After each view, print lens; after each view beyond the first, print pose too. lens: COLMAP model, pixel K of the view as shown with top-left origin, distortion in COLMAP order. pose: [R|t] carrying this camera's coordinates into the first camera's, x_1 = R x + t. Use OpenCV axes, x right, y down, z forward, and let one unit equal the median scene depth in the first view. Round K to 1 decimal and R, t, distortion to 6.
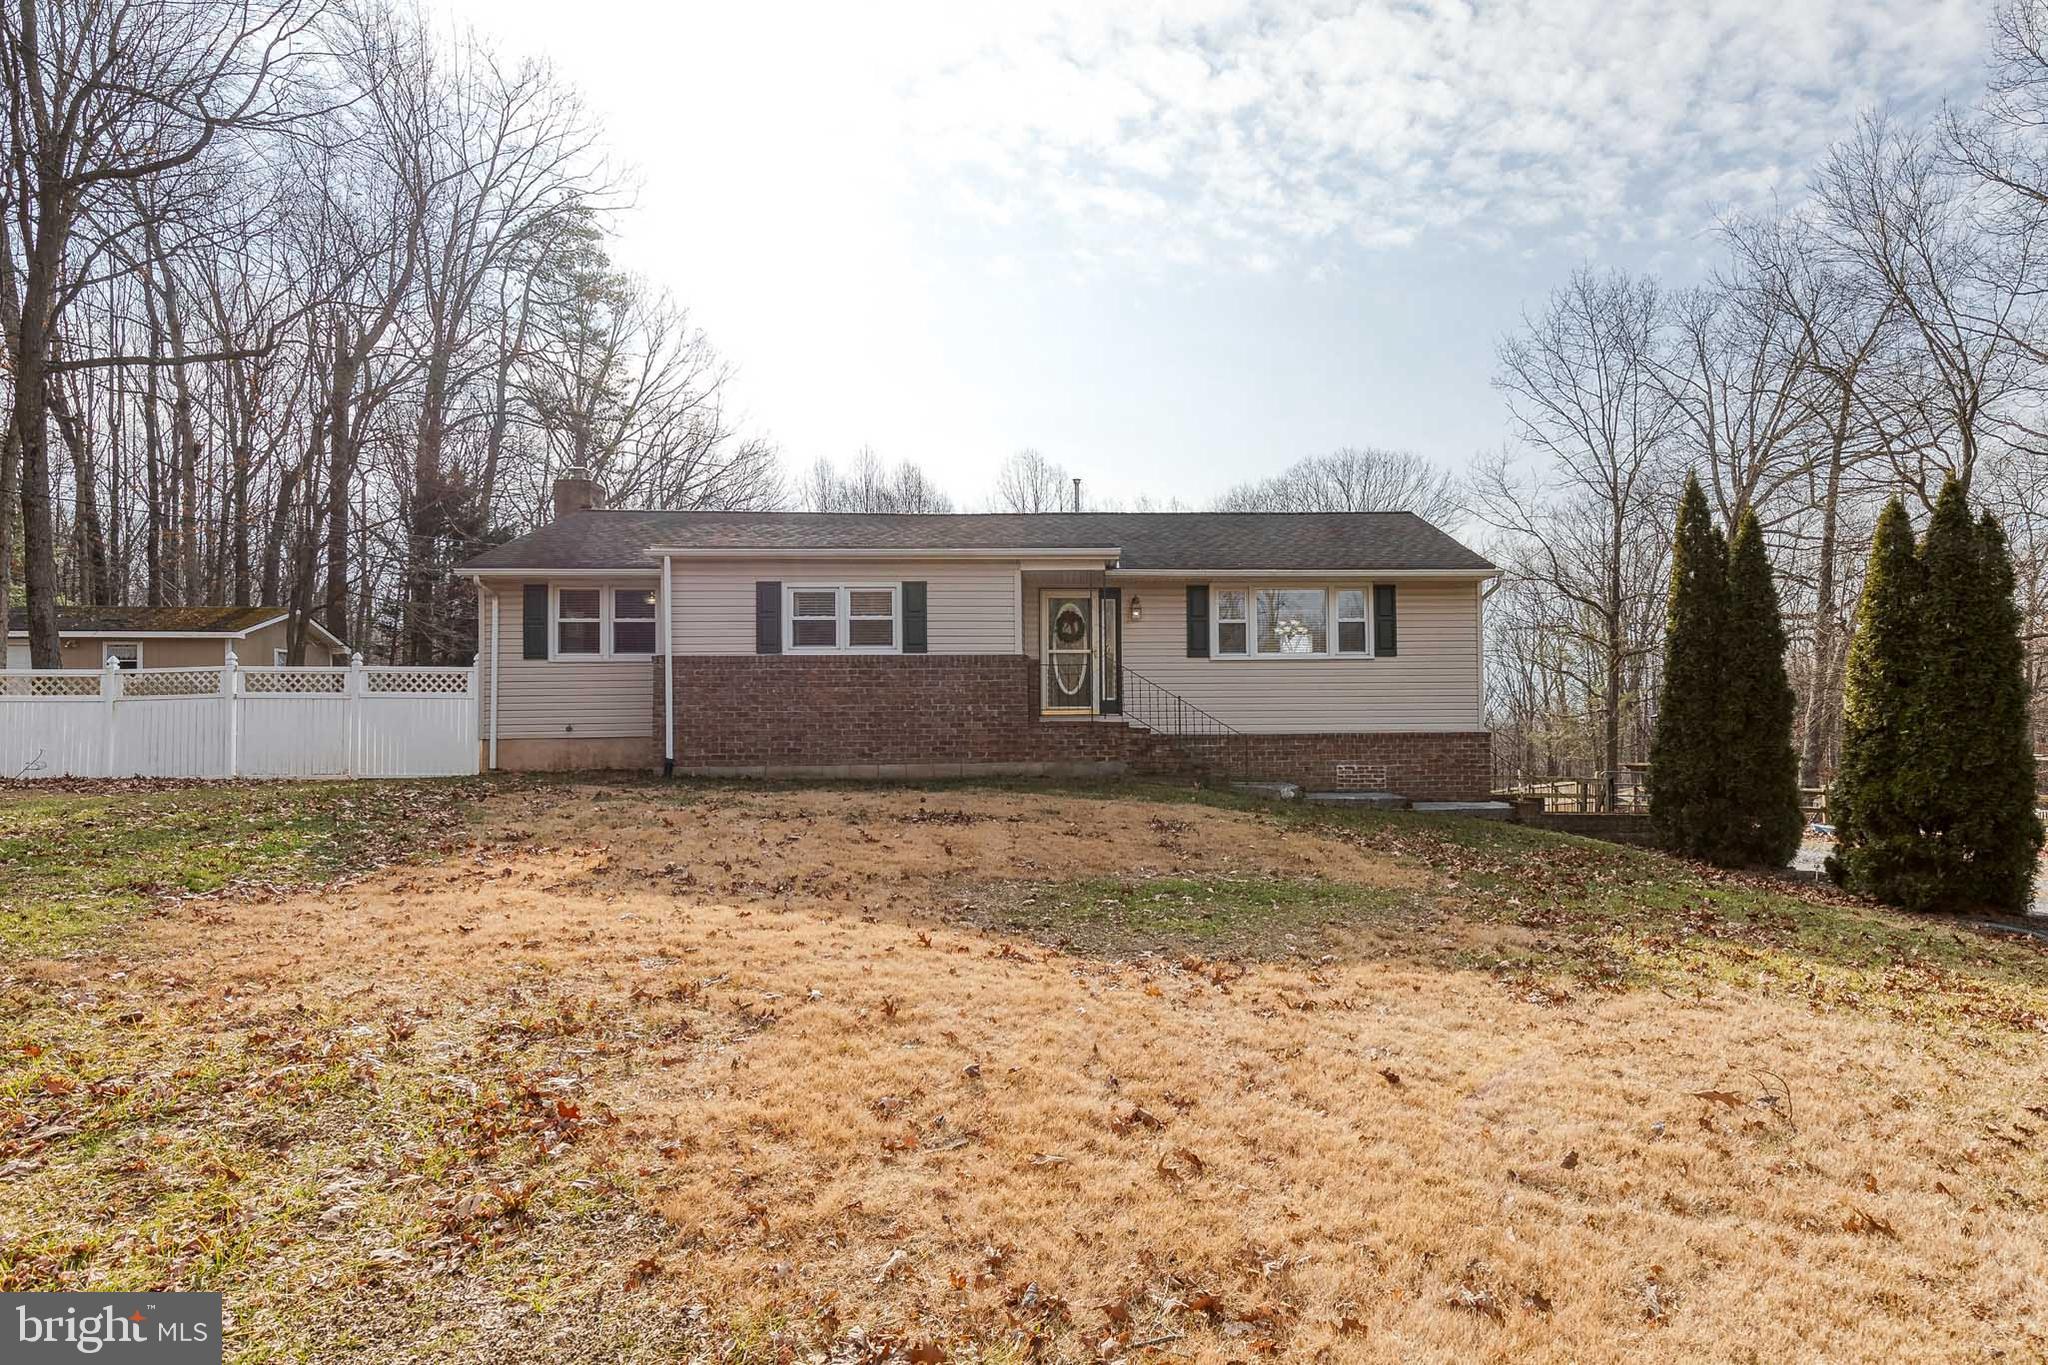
lens RADIAL K [[919.3, 0, 1023.9], [0, 919.3, 688.1], [0, 0, 1]] dist [0.008559, 0.000547]
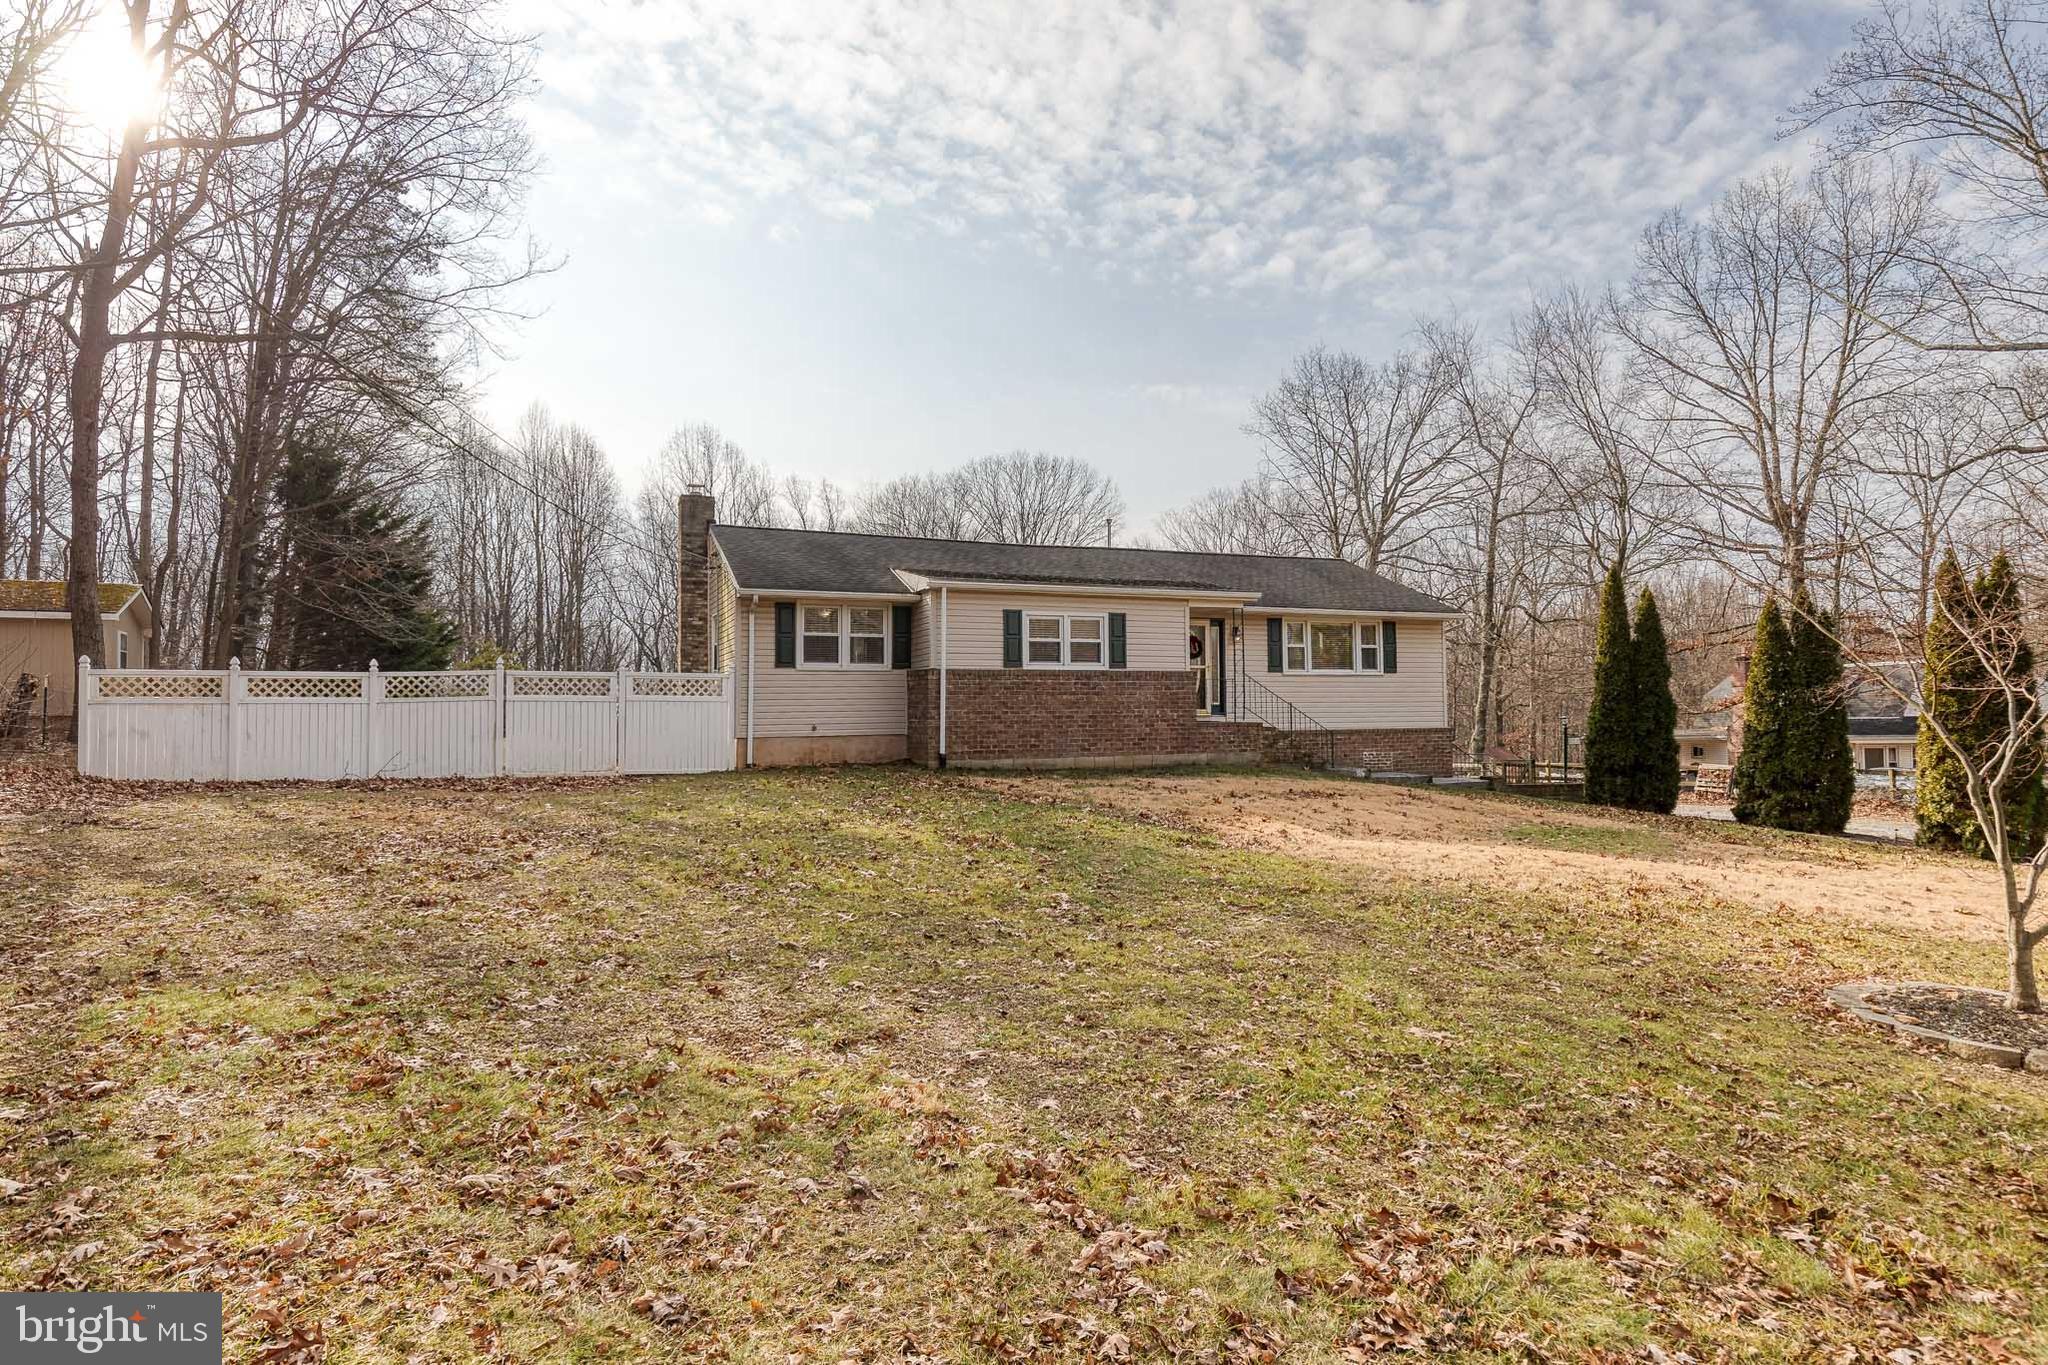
lens RADIAL K [[894.5, 0, 1023.7], [0, 894.5, 677.2], [0, 0, 1]] dist [-0.004894, -0.000138]
pose [[0.958188, 0.011997, 0.285889, -0.595545], [-0.012279, 0.999924, -0.000804, -0.023486], [-0.285877, -0.002740, 0.958263, -0.153694]]
